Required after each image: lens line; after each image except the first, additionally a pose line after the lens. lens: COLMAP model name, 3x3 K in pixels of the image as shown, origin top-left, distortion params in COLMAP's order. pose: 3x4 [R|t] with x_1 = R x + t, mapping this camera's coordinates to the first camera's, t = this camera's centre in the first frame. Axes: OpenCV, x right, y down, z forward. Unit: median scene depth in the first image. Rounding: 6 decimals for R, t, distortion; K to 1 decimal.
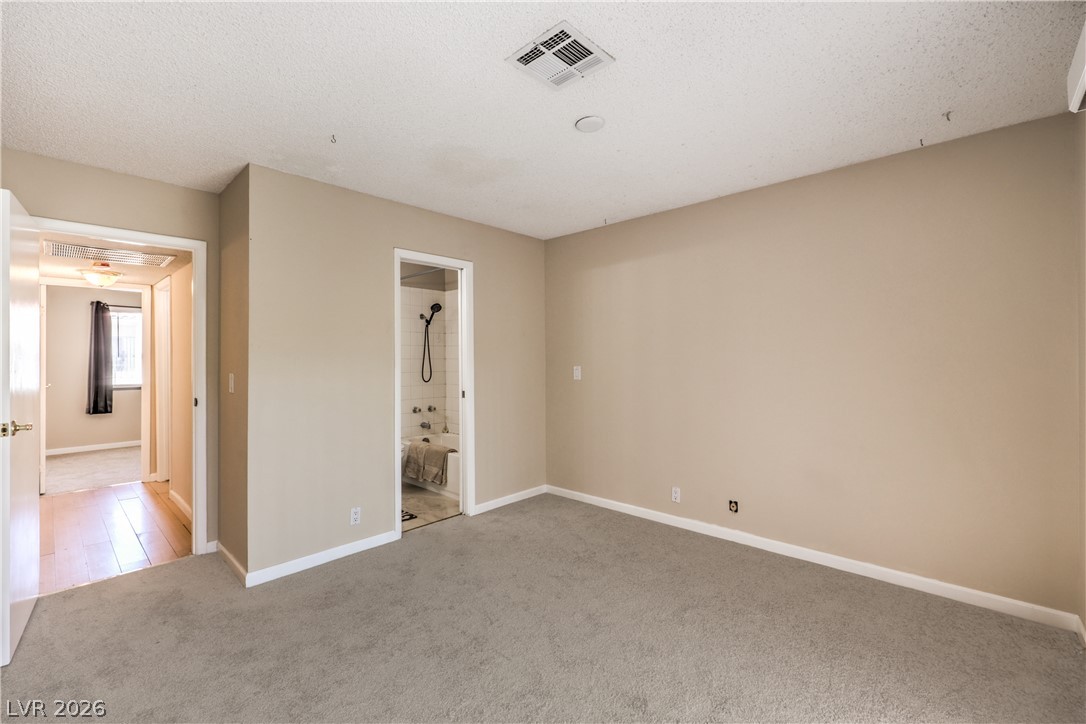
lens RADIAL K [[452.5, 0, 545.6], [0, 452.5, 355.7], [0, 0, 1]] dist [0.001016, 0.000708]
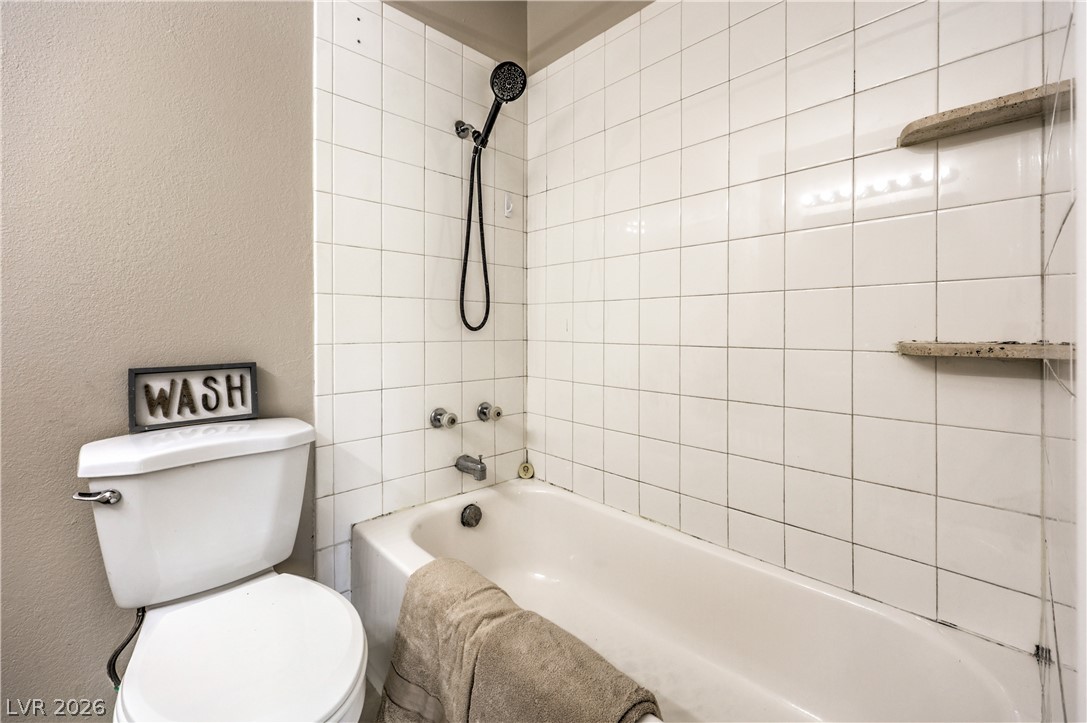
lens RADIAL K [[452.9, 0, 568.6], [0, 452.9, 332.1], [0, 0, 1]] dist [0.001016, 0.000708]
pose [[0.999474, 0.008909, -0.031173, -0.184769], [-0.008589, 0.999909, 0.010390, 0.054897], [0.031263, -0.010117, 0.999460, 0.675562]]
